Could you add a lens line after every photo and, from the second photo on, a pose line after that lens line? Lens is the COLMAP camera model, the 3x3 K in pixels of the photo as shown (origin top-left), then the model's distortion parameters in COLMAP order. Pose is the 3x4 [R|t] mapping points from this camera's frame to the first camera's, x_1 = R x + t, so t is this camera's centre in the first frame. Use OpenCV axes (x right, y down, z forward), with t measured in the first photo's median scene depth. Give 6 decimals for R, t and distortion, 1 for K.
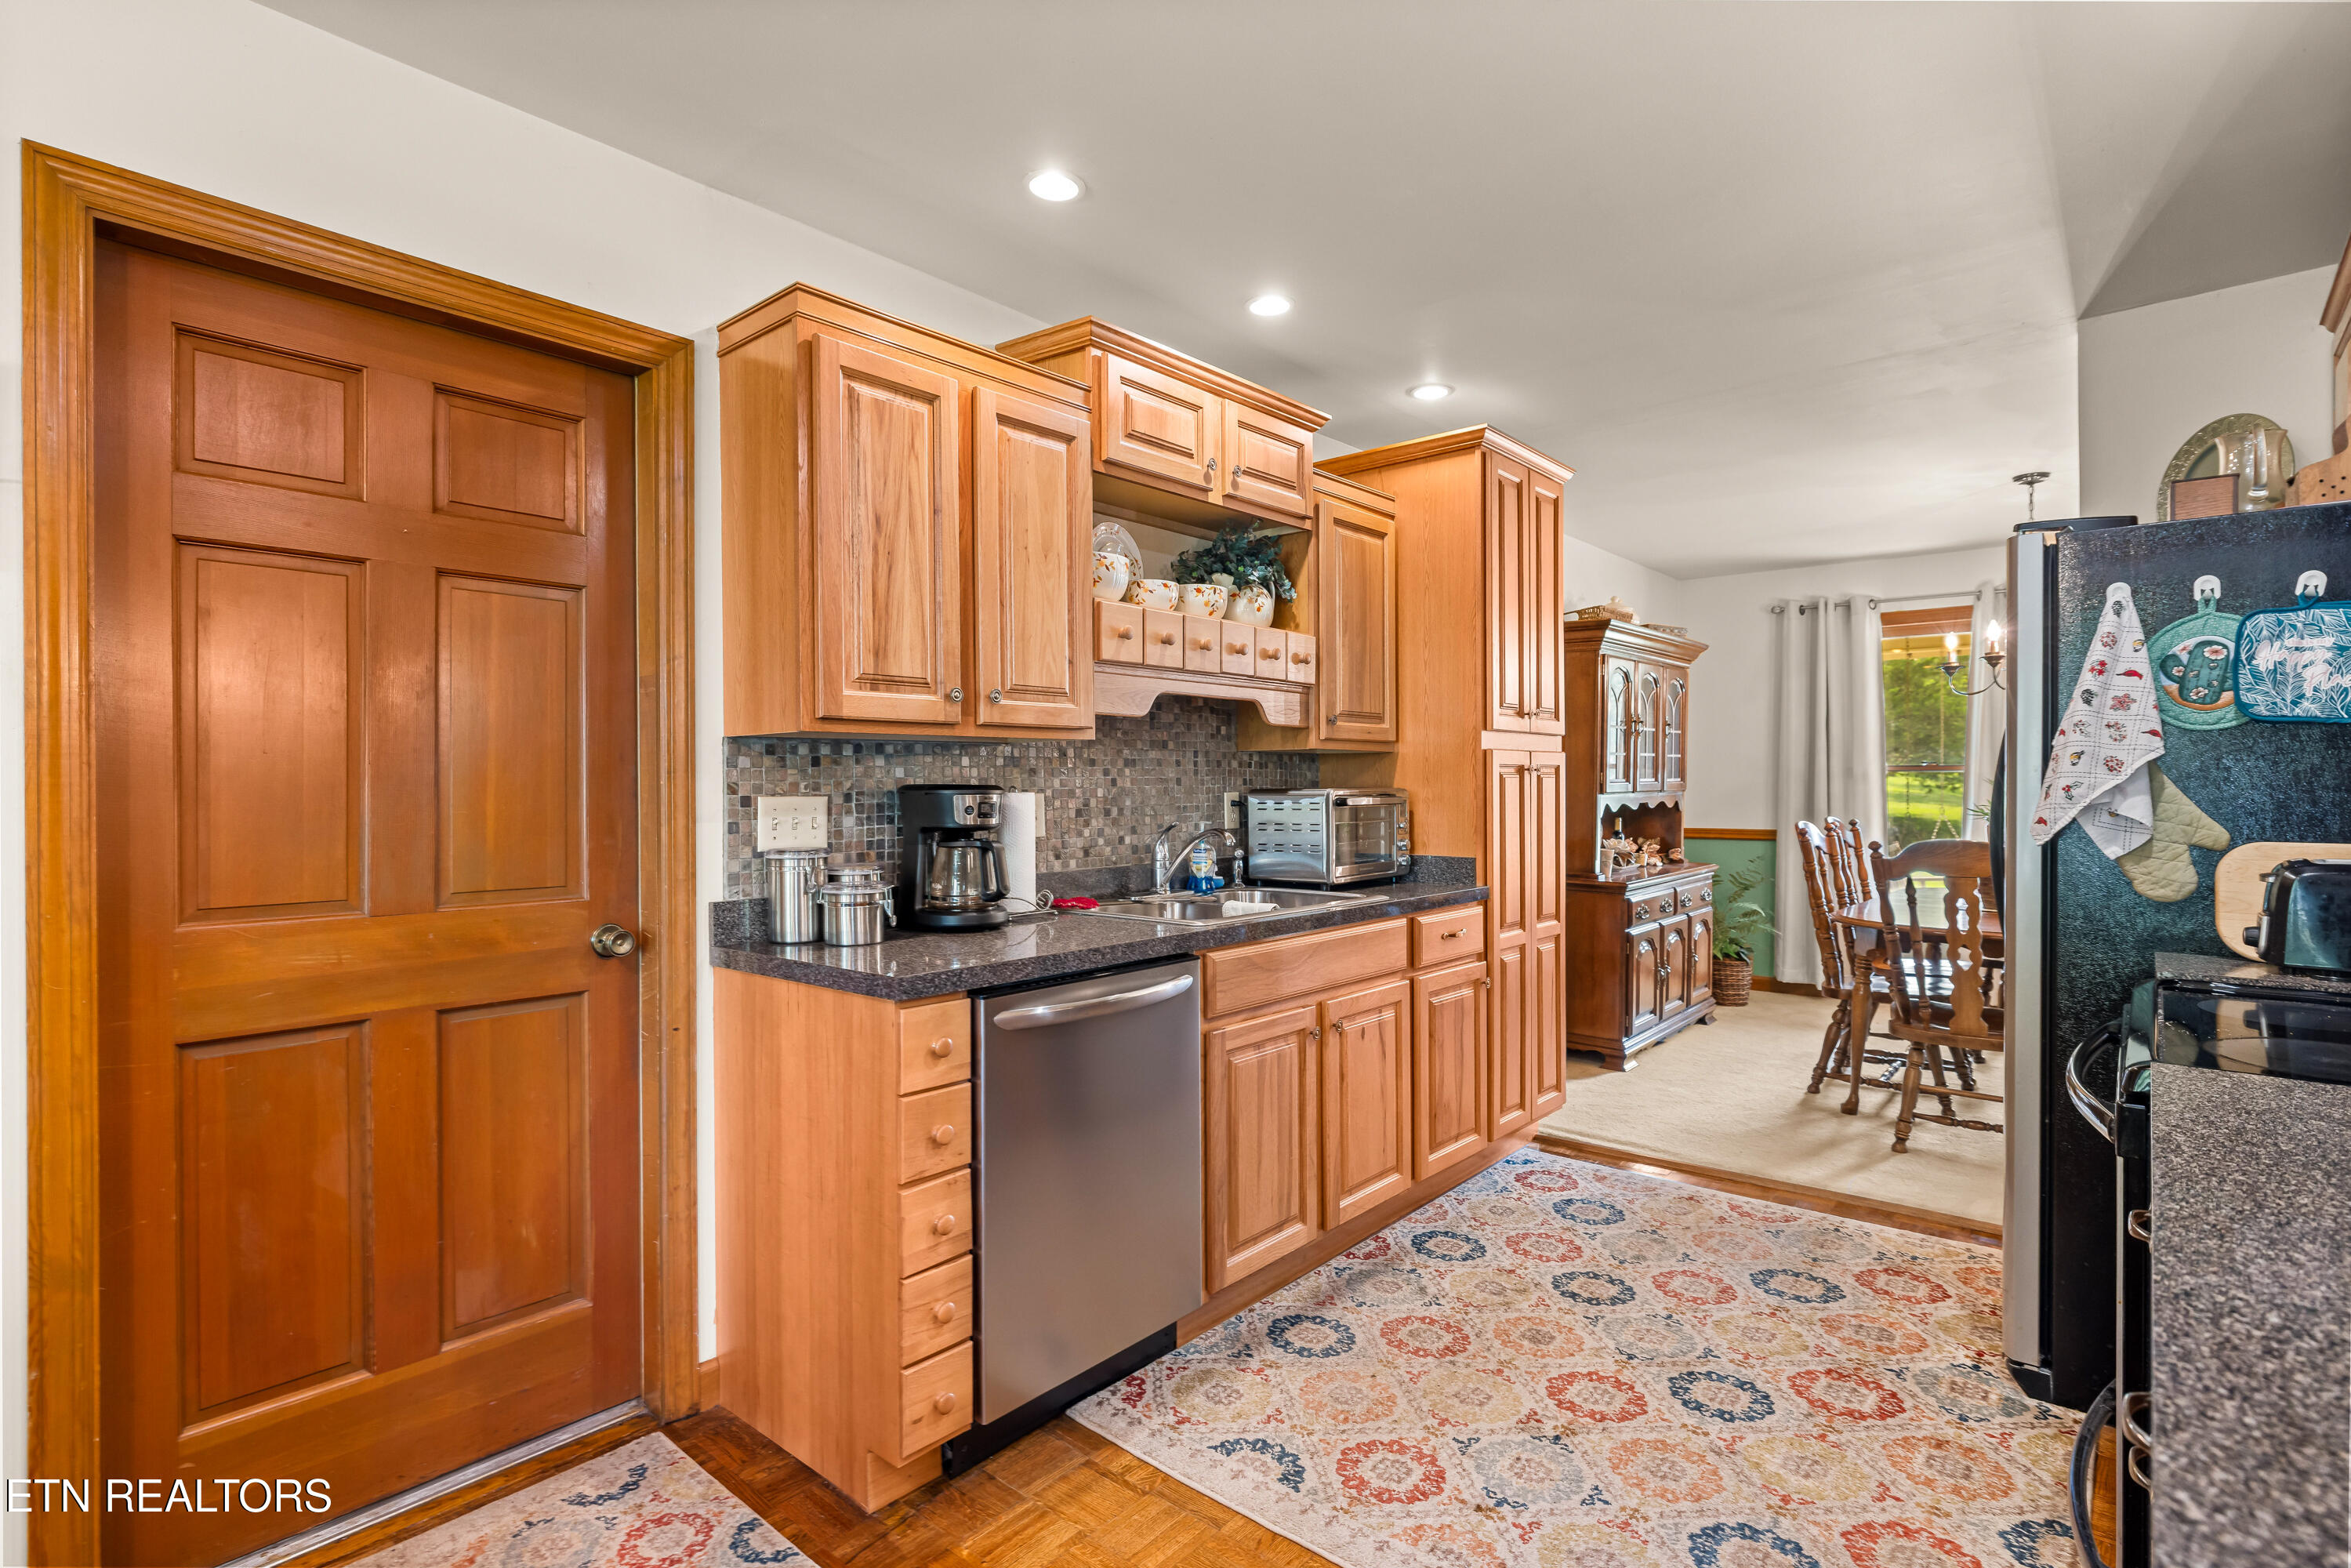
lens RADIAL K [[1121.8, 0, 1169.9], [0, 1121.8, 792.1], [0, 0, 1]] dist [0.000783, 0.000075]
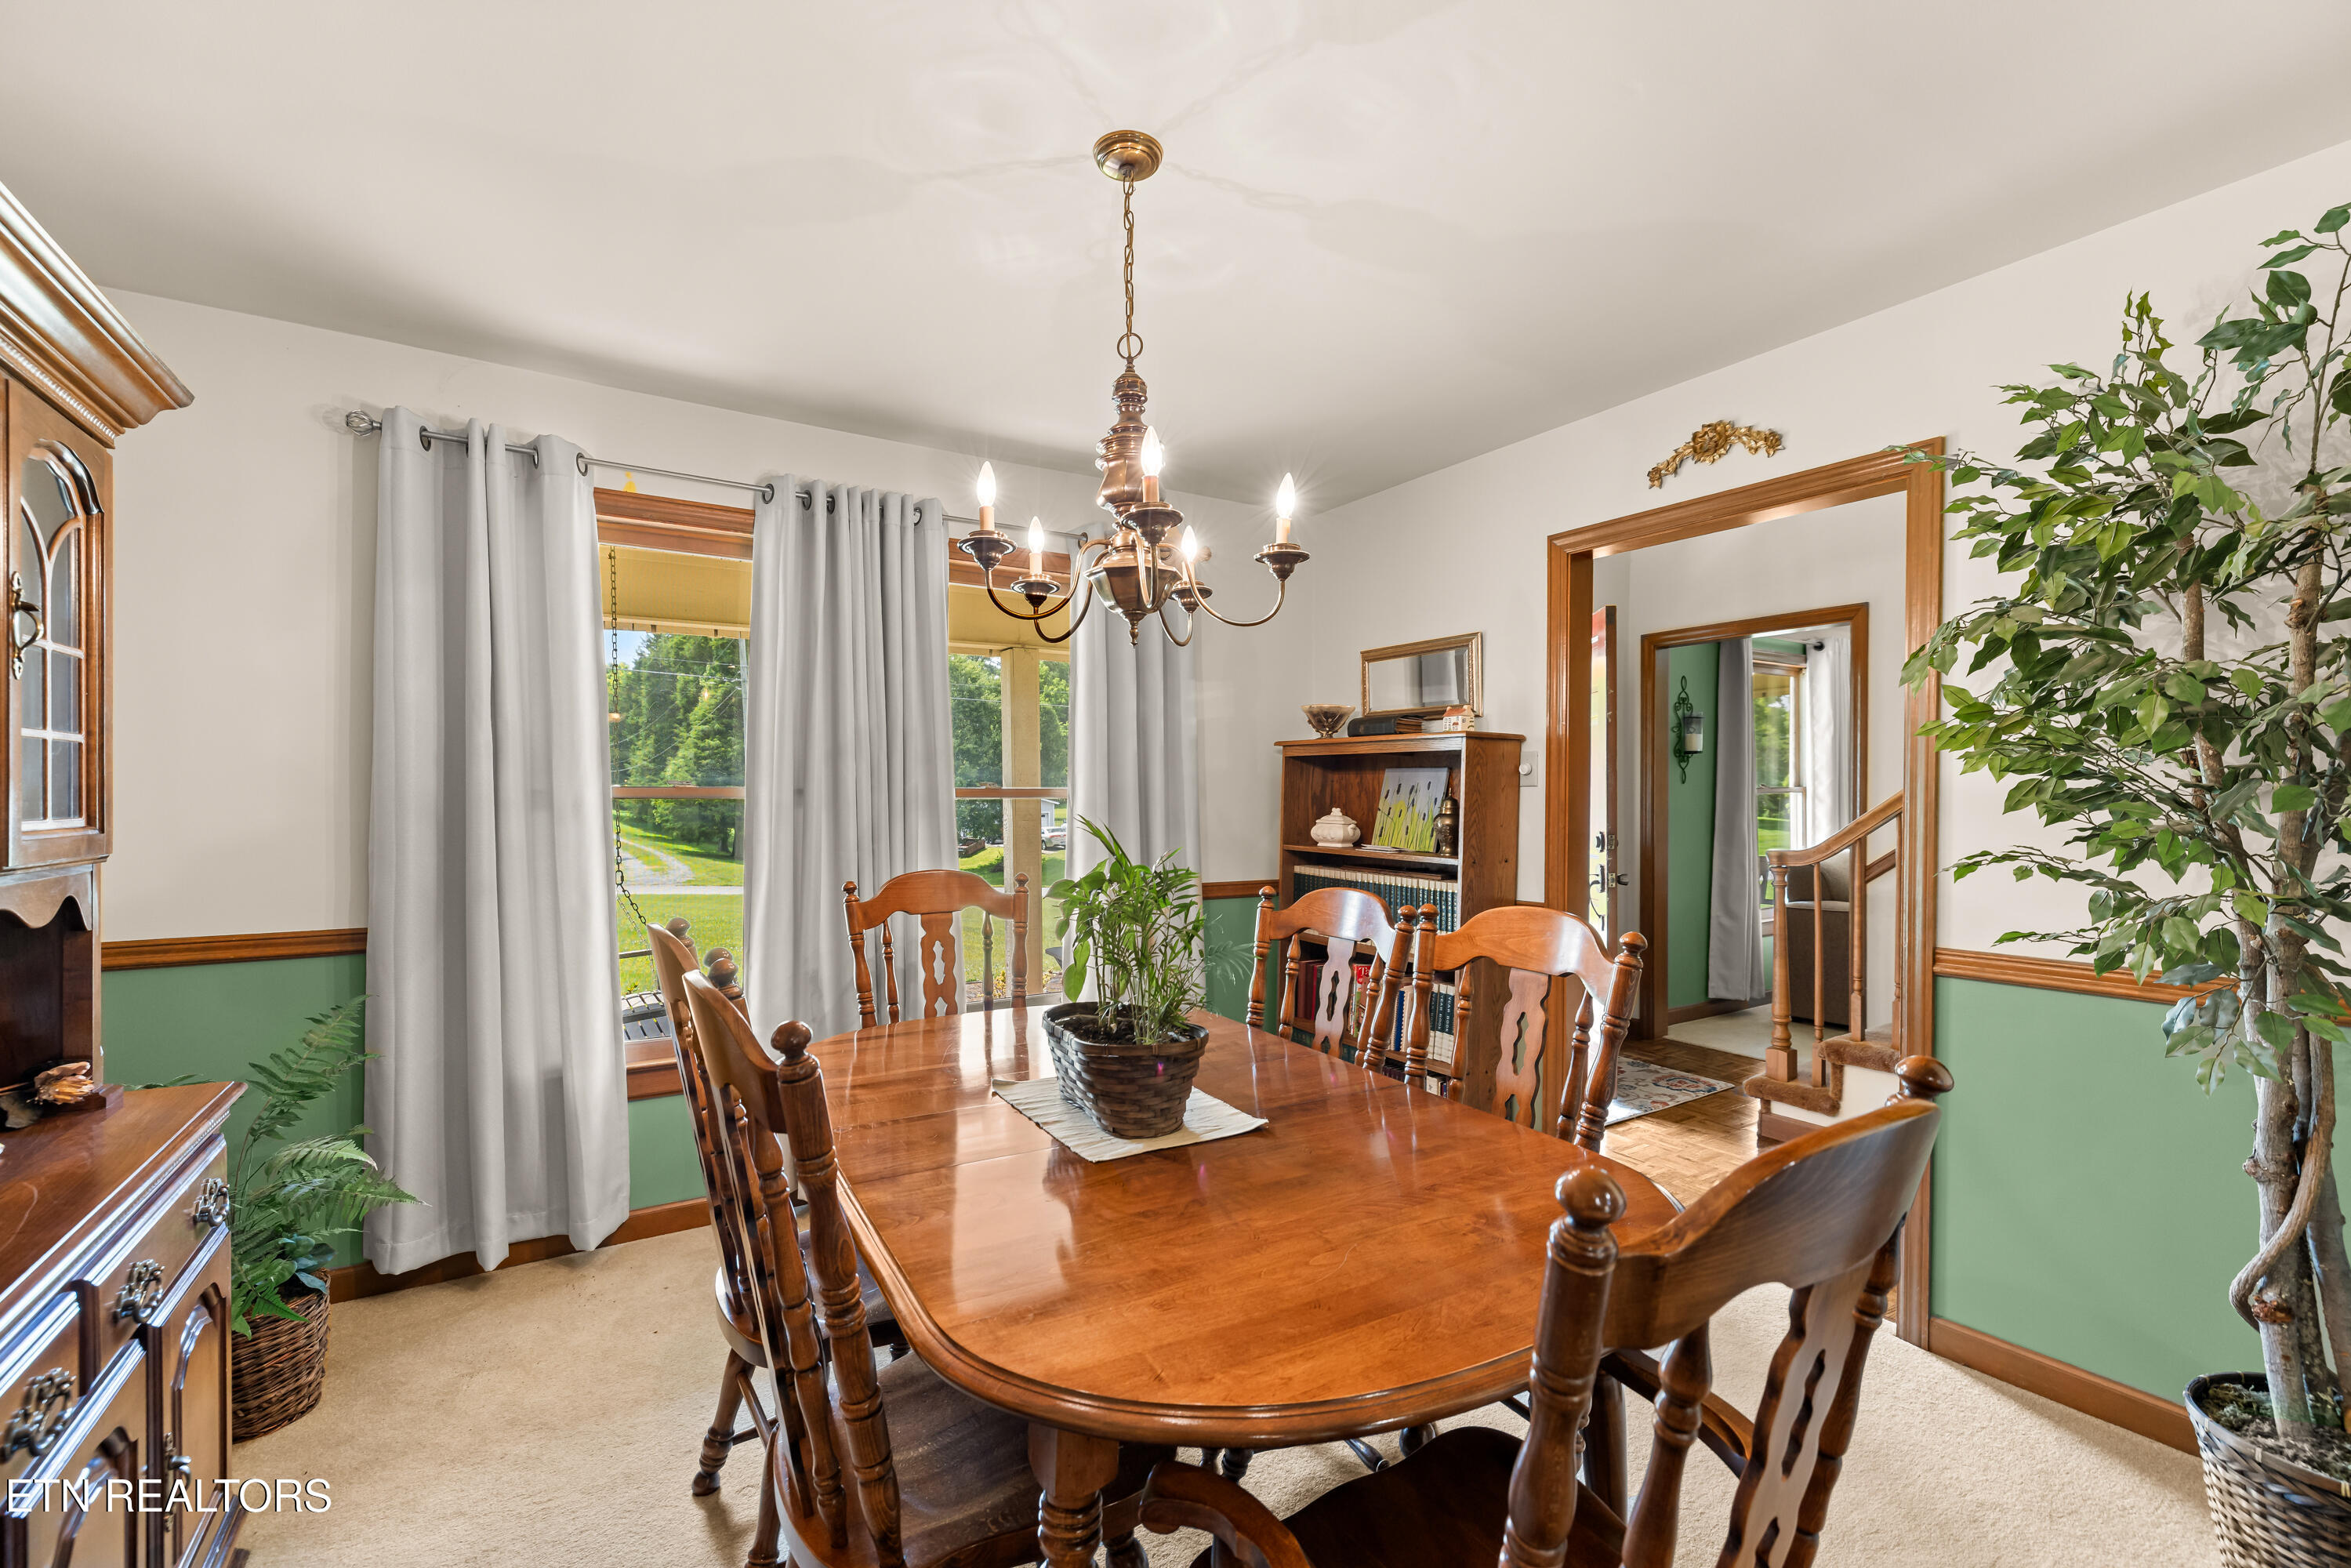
lens RADIAL K [[1008.6, 0, 1169.9], [0, 1008.6, 805.8], [0, 0, 1]] dist [-0.001679, -0.000270]
pose [[0.294141, -0.005297, 0.955747, 0.526455], [0.008099, 0.999963, 0.003050, -0.025460], [-0.955728, 0.006843, 0.294173, 1.194348]]
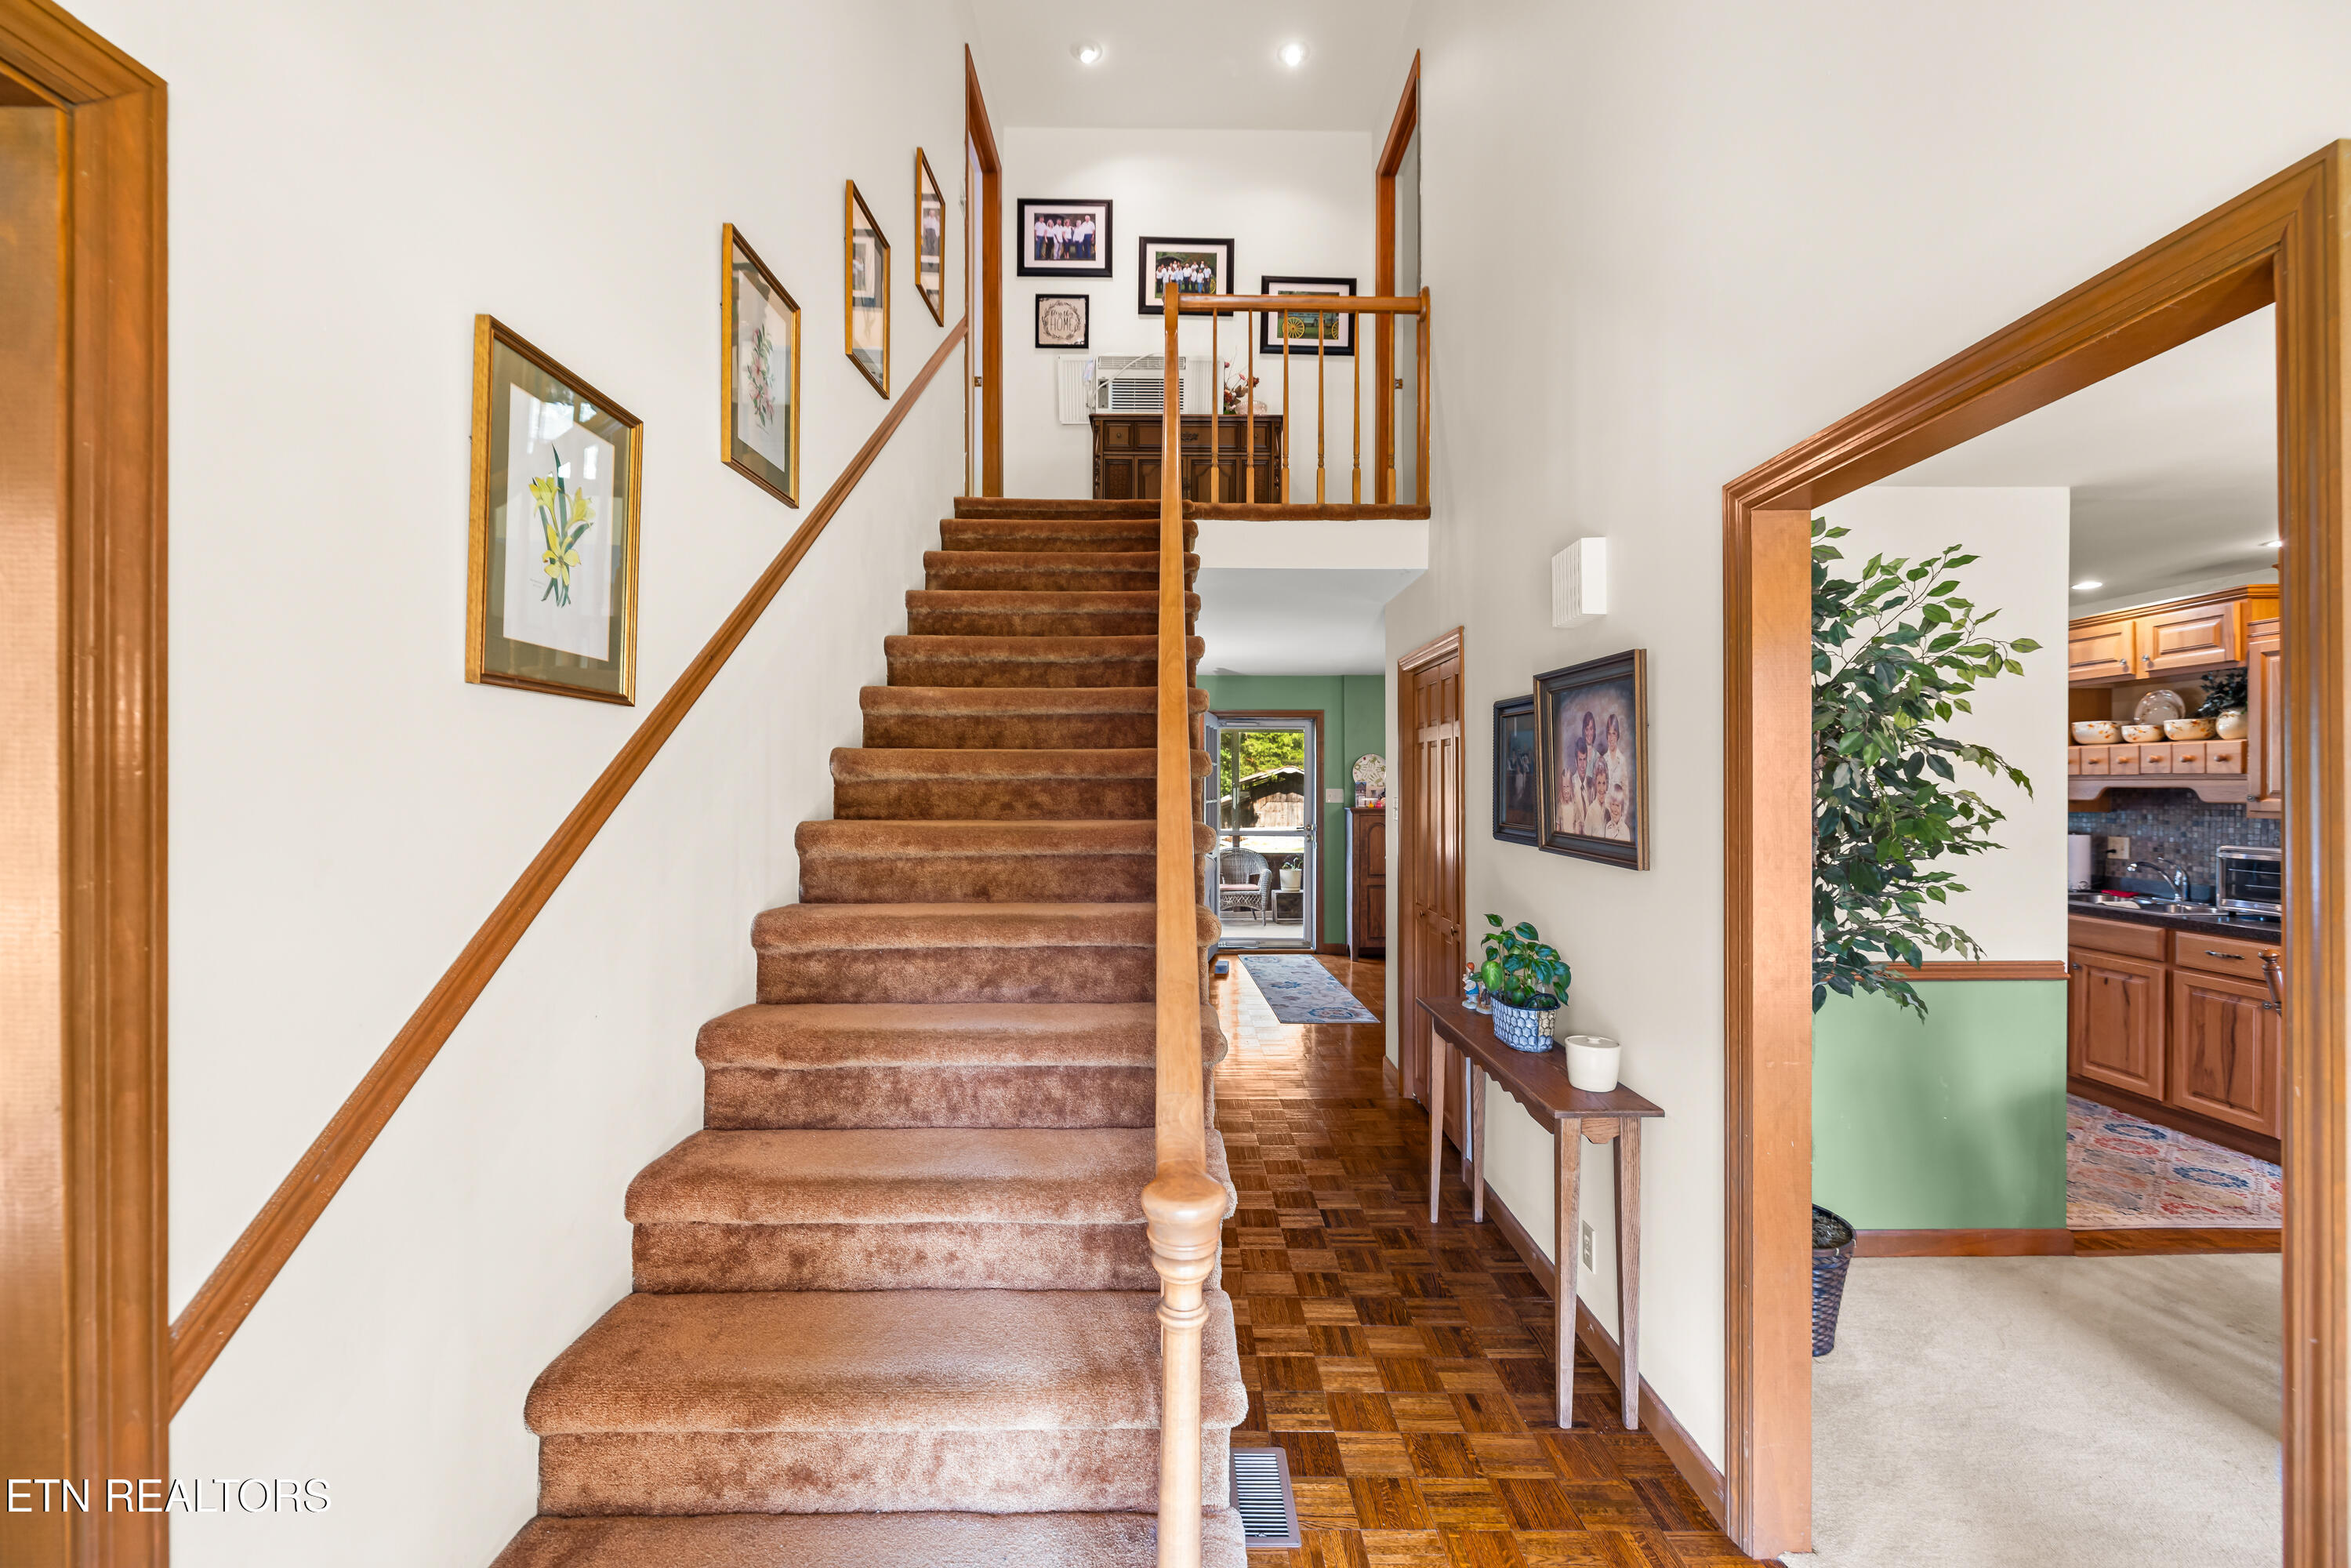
lens RADIAL K [[993.9, 0, 1175.5], [0, 993.9, 784.0], [0, 0, 1]] dist [0.000376, -0.000074]
pose [[-0.748789, 0.003382, -0.662799, 2.097560], [-0.000878, 0.999981, 0.006095, -0.093016], [0.662807, 0.005146, -0.748772, 1.095467]]
